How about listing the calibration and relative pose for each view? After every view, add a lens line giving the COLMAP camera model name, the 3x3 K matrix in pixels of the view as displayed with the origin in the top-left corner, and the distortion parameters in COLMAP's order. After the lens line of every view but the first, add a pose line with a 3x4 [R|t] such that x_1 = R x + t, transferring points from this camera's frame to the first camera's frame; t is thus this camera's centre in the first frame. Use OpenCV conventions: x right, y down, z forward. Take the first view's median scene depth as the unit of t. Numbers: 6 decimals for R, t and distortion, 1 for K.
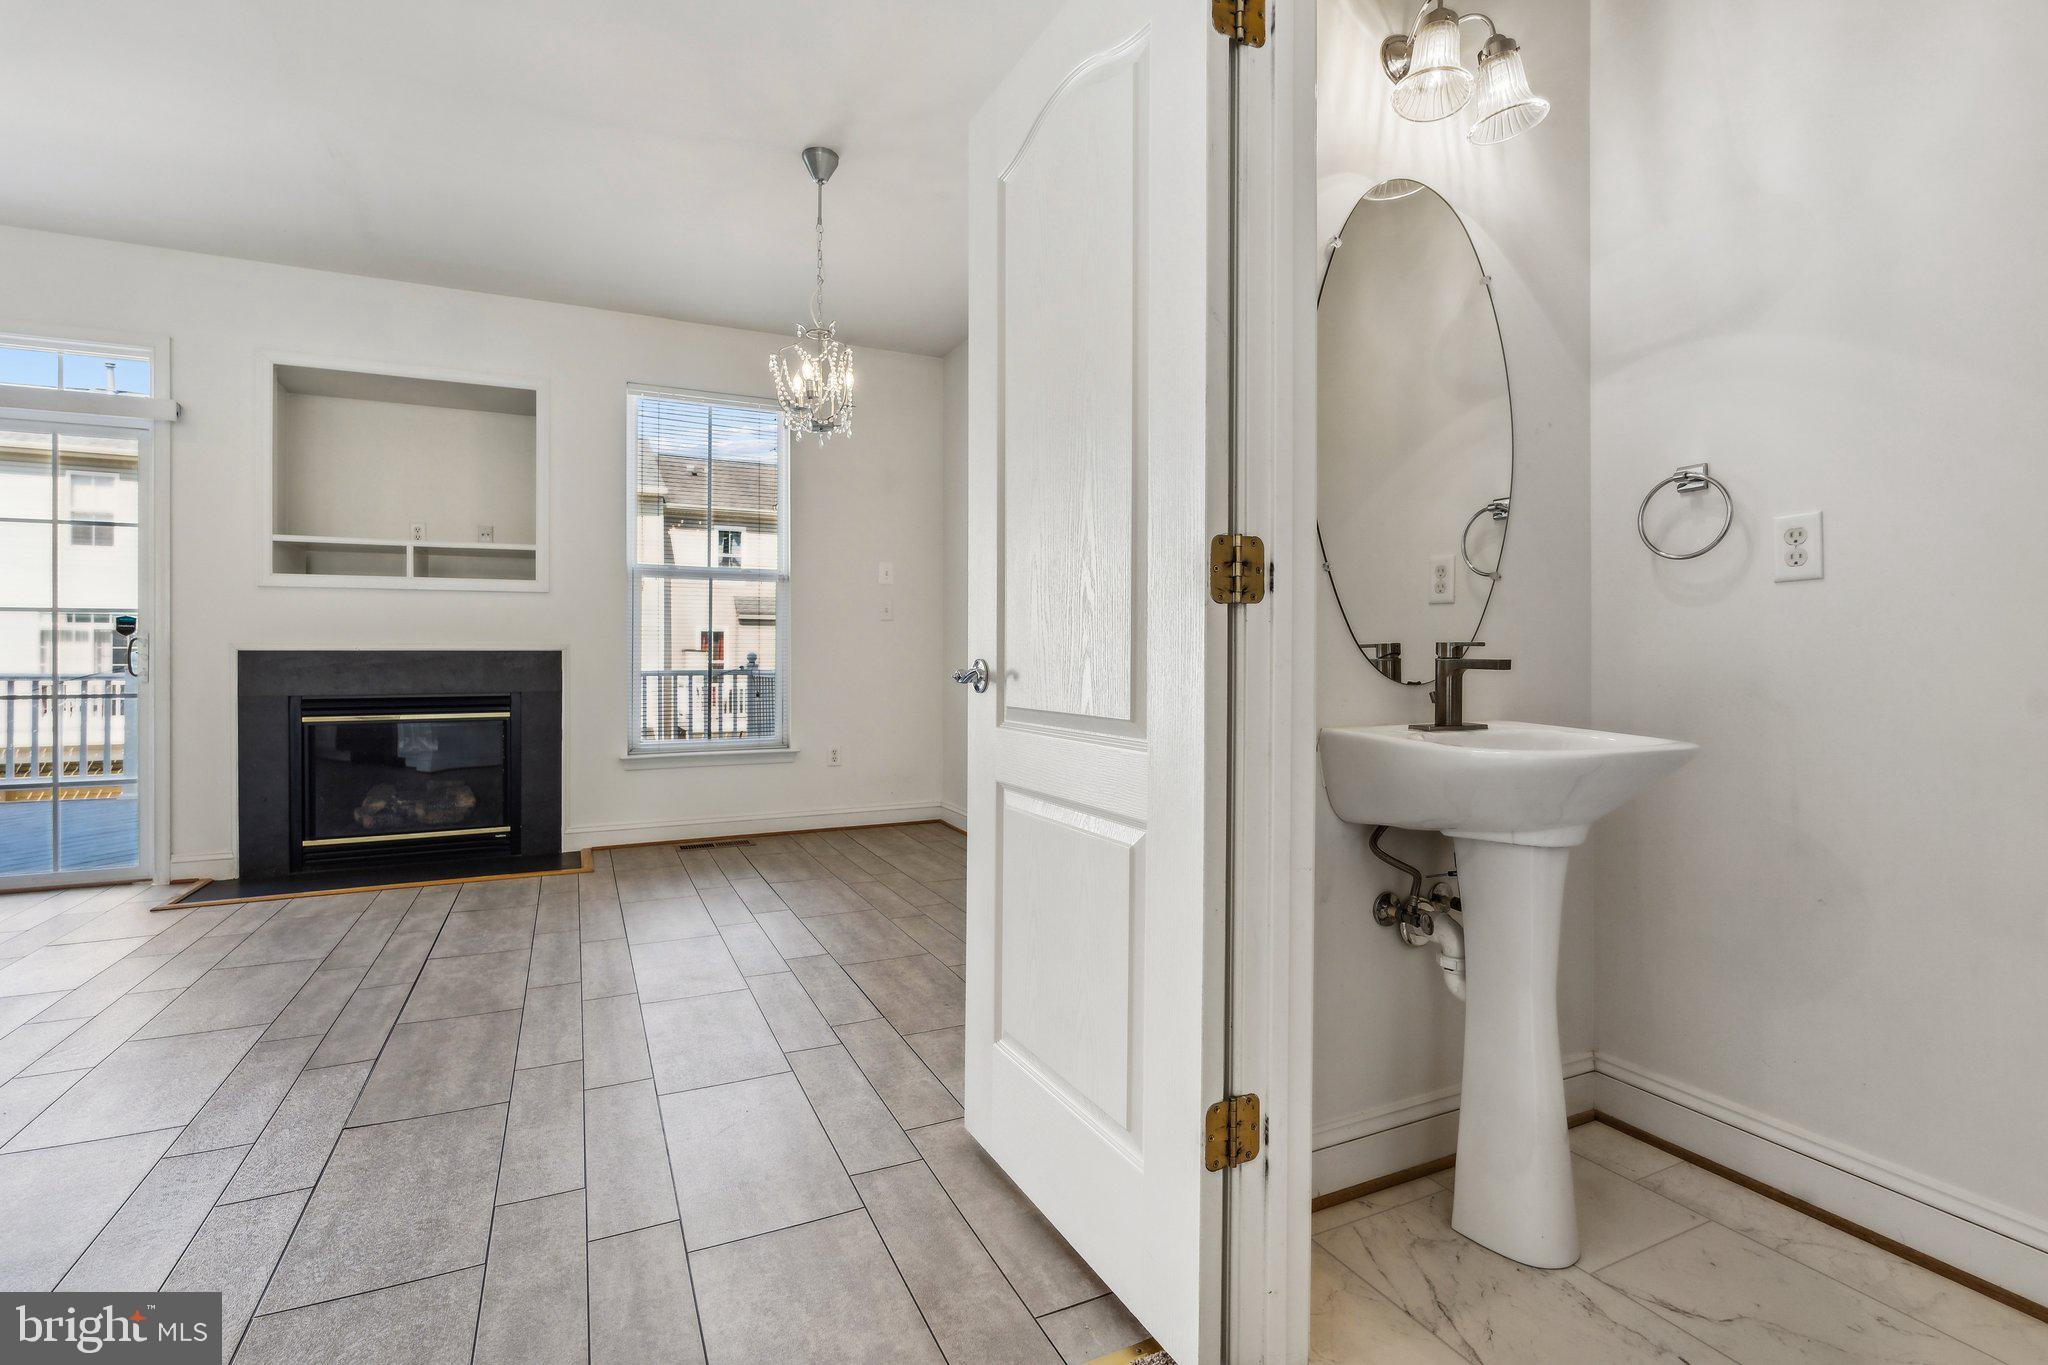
lens RADIAL K [[932.3, 0, 1007.1], [0, 932.3, 656.5], [0, 0, 1]] dist [-0.004550, -0.001507]
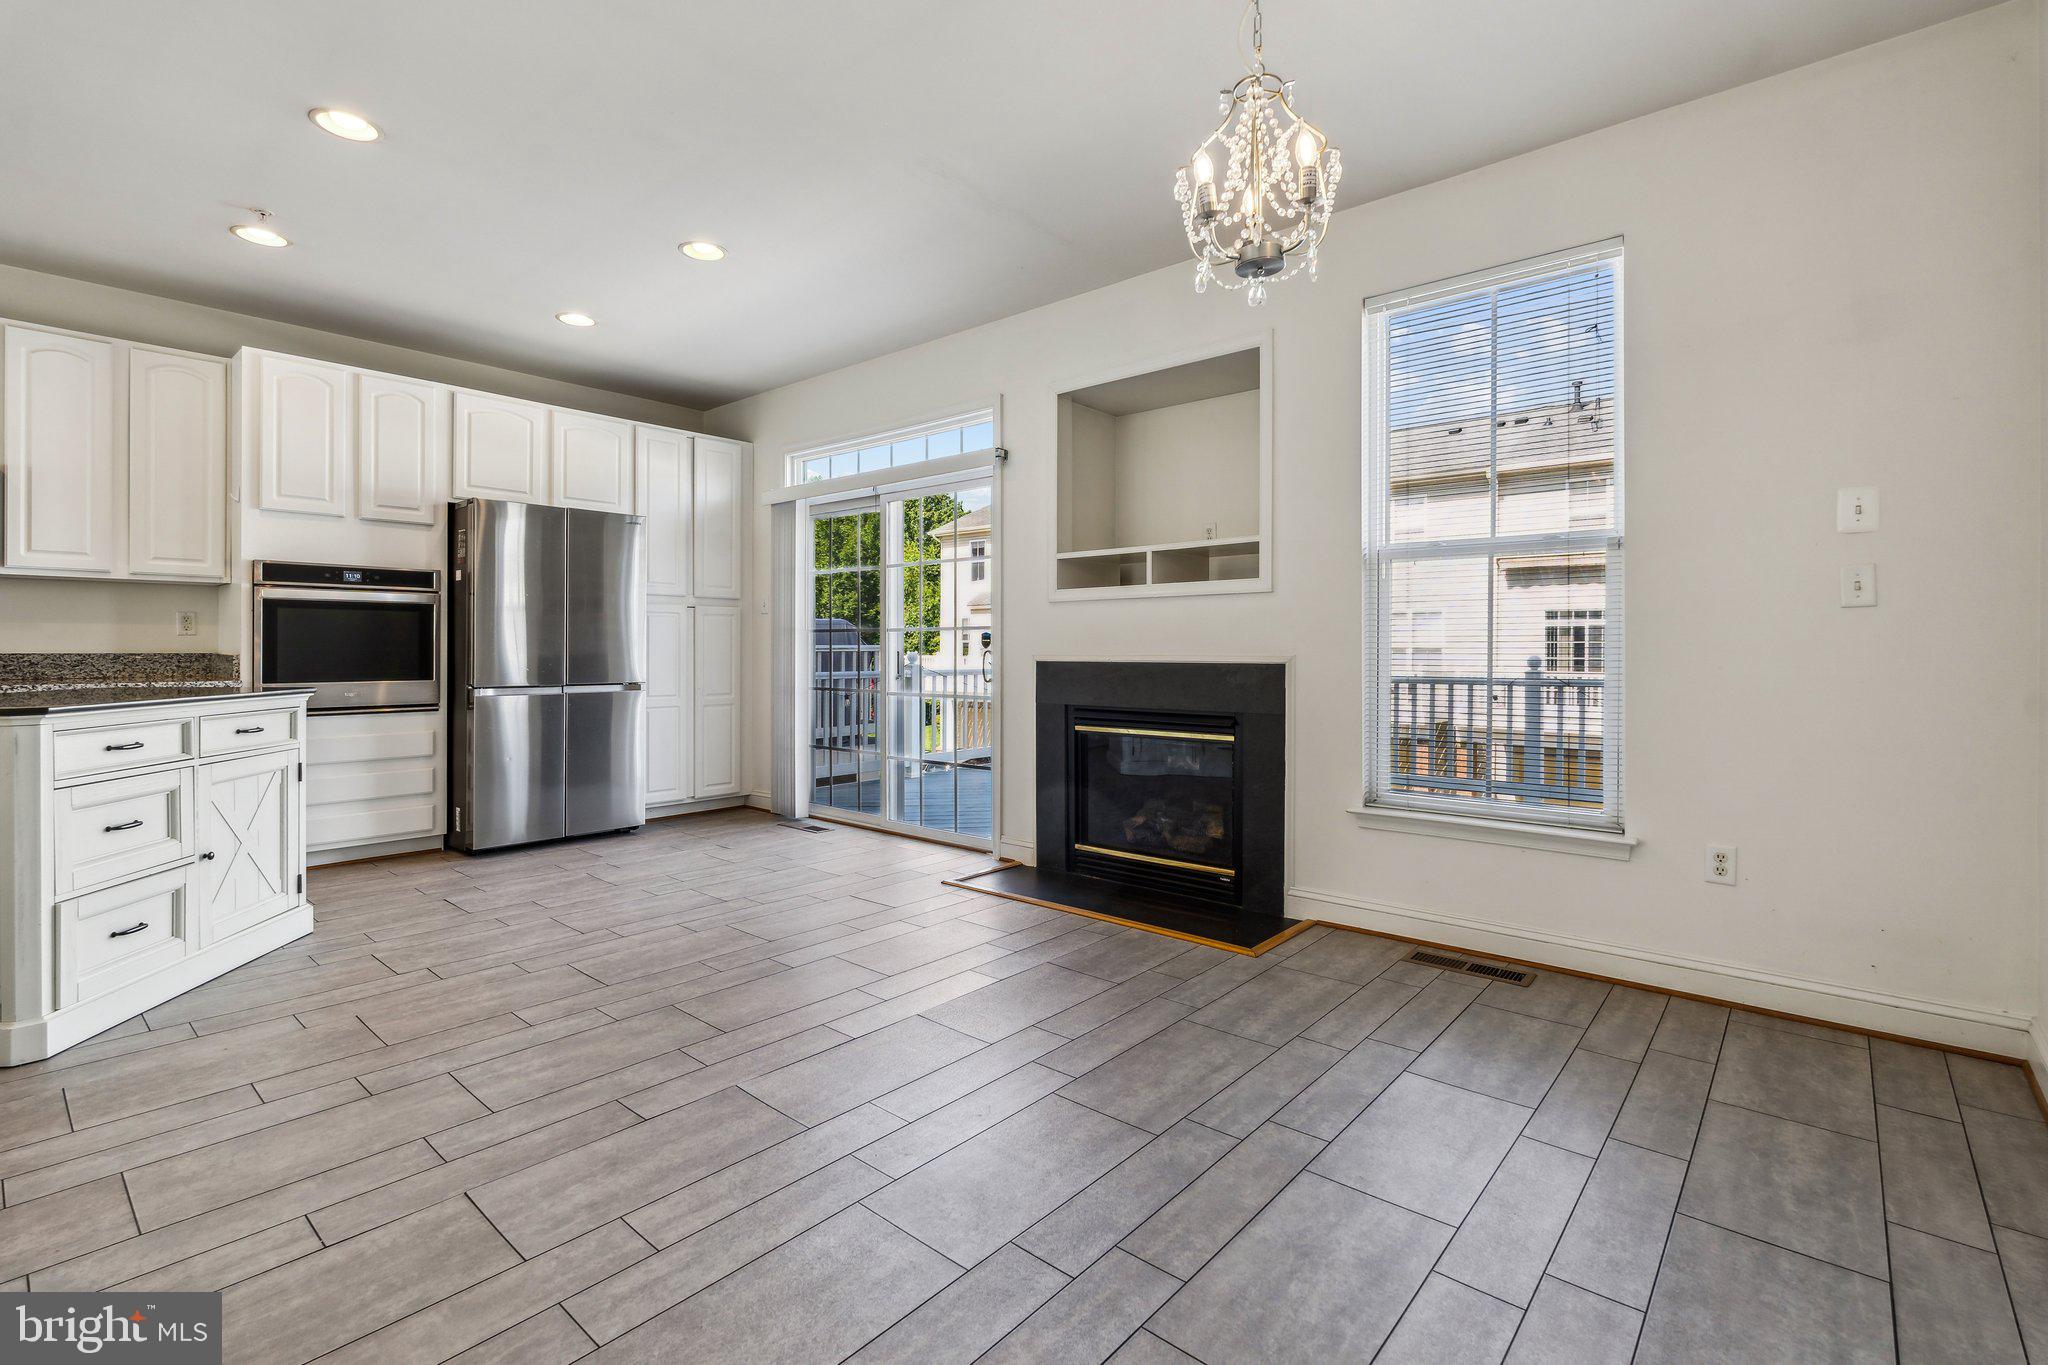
lens RADIAL K [[932.3, 0, 1012.3], [0, 932.3, 649.2], [0, 0, 1]] dist [-0.004550, -0.001507]
pose [[0.398456, 0.003193, -0.917182, 0.167731], [0.001931, 0.999989, 0.004320, -0.023794], [0.917186, -0.003492, 0.398445, 0.491549]]
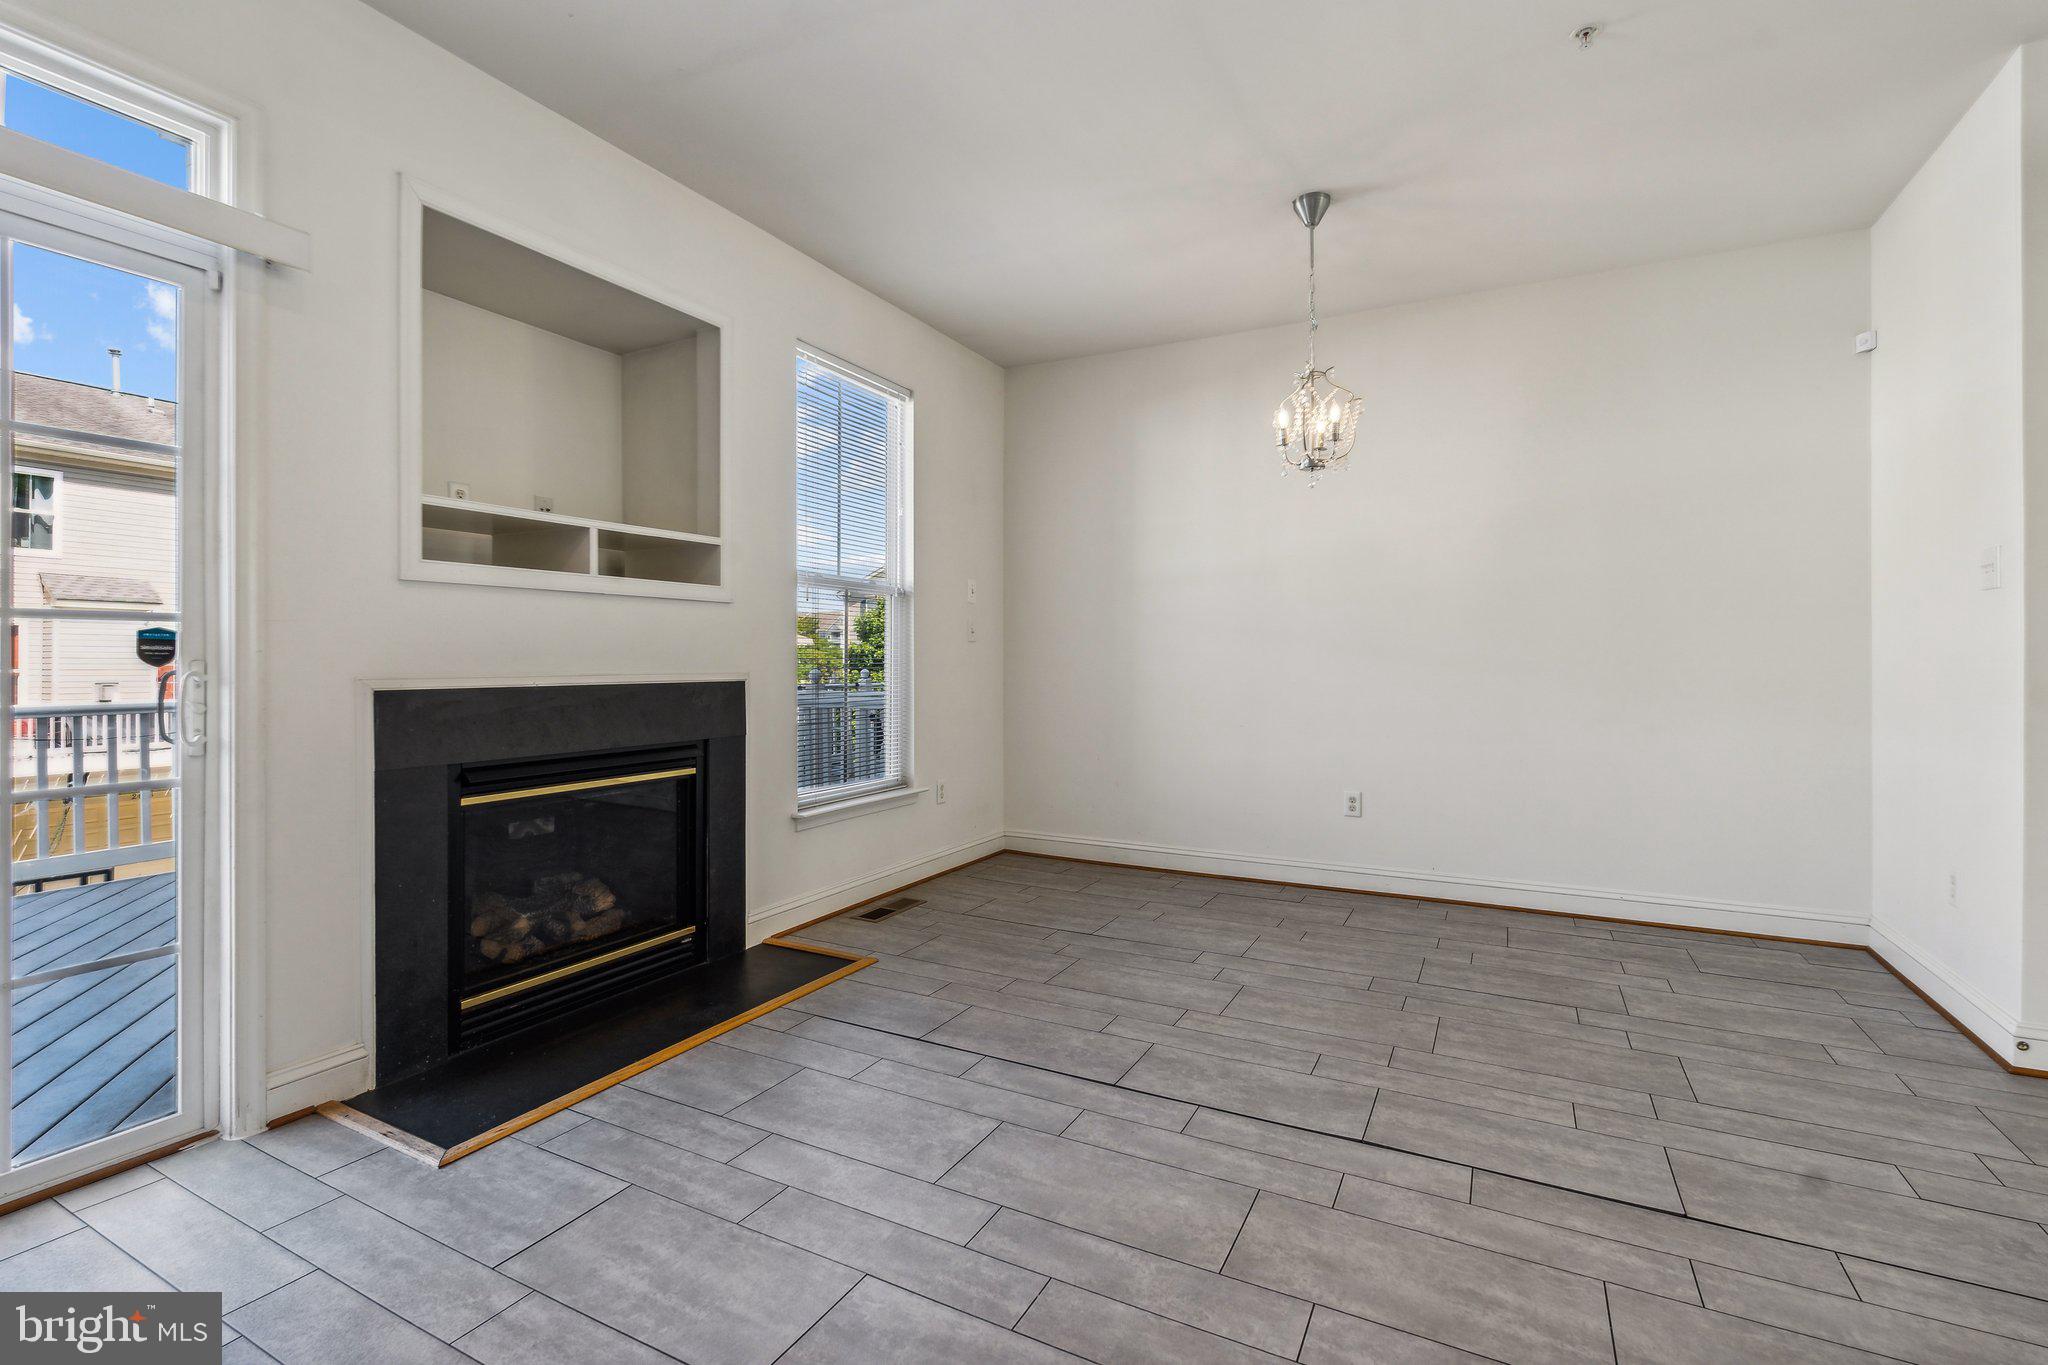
lens RADIAL K [[932.3, 0, 1013.6], [0, 932.3, 660.6], [0, 0, 1]] dist [-0.004550, -0.001507]
pose [[0.799801, 0.002573, 0.600259, -0.794379], [-0.003196, 0.999995, -0.000027, -0.024720], [-0.600256, -0.001897, 0.799805, 0.282501]]
